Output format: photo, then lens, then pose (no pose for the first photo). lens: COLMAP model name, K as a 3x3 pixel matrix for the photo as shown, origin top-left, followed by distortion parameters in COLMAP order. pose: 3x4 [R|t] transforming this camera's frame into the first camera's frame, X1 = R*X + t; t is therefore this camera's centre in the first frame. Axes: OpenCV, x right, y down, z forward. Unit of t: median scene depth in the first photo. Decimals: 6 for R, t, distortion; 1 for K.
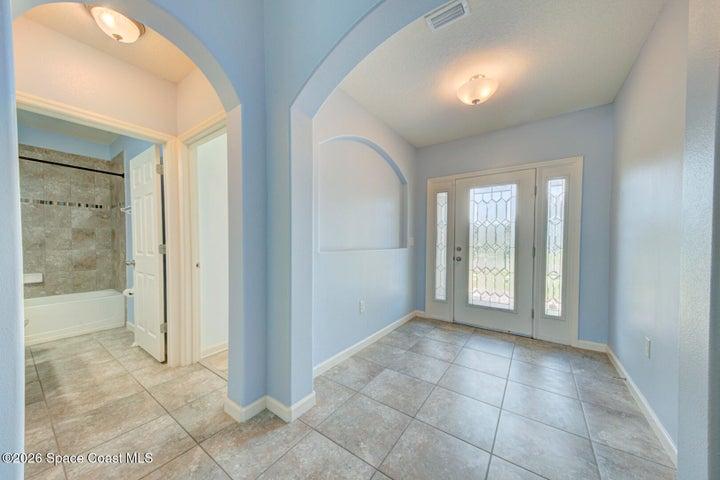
lens RADIAL K [[248.7, 0, 357.9], [0, 248.7, 246.9], [0, 0, 1]] dist [0.022119, -0.004975]
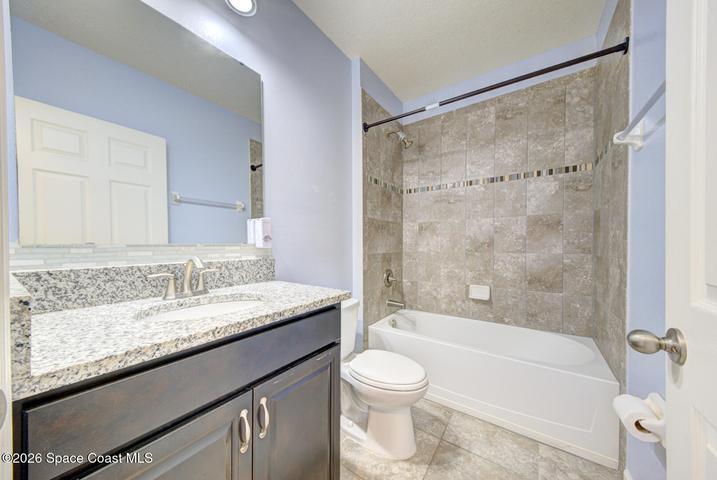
lens RADIAL K [[247.6, 0, 356.4], [0, 247.6, 246.9], [0, 0, 1]] dist [0.022119, -0.004975]
pose [[0.012290, 0.010445, -0.999870, -0.553068], [-0.017419, 0.999796, 0.010230, -0.001709], [0.999773, 0.017291, 0.012470, 0.598254]]
